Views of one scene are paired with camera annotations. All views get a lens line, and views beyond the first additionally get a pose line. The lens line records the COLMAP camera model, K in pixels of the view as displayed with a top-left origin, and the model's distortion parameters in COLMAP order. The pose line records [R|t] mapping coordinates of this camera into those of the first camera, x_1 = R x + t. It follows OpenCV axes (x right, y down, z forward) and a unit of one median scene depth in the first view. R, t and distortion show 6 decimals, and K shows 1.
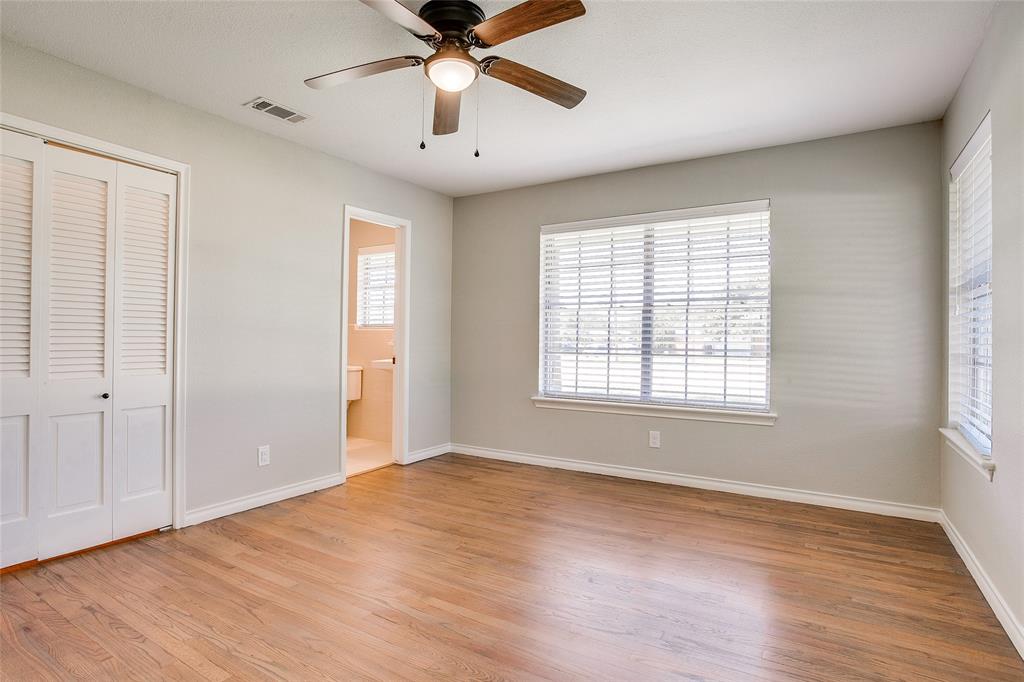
lens RADIAL K [[512.7, 0, 513.4], [0, 512.7, 329.5], [0, 0, 1]] dist [-0.038052, 0.025527]
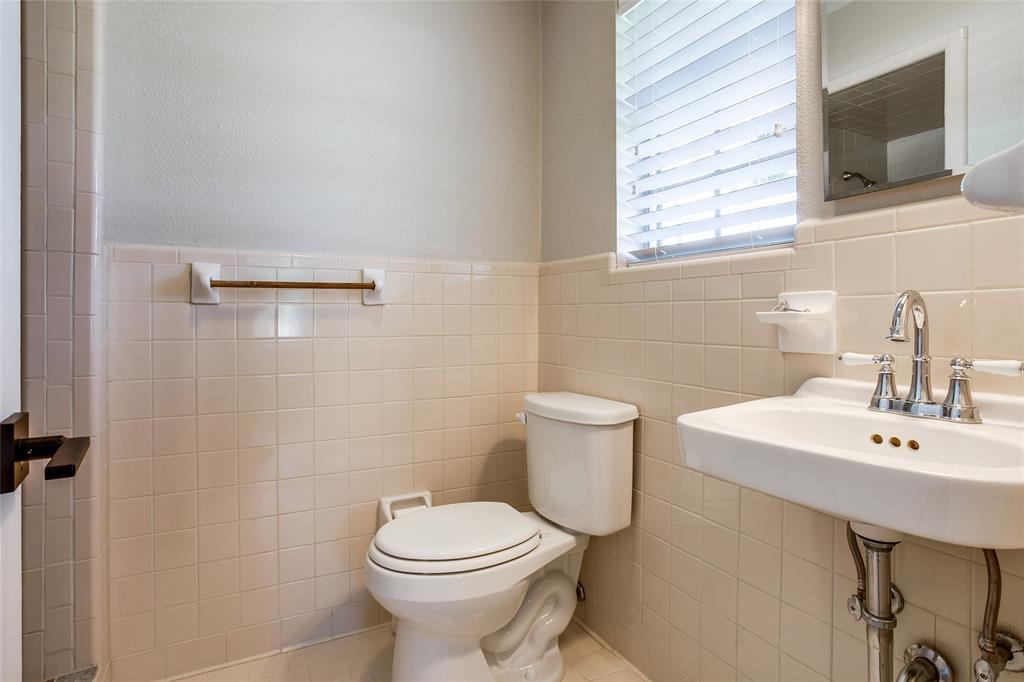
lens RADIAL K [[512.7, 0, 513.4], [0, 512.7, 329.5], [0, 0, 1]] dist [-0.038052, 0.025527]
pose [[0.859810, -0.004572, -0.510593, -0.210506], [0.010544, 0.999906, 0.008803, 0.030070], [0.510504, -0.012953, 0.859778, 0.723580]]
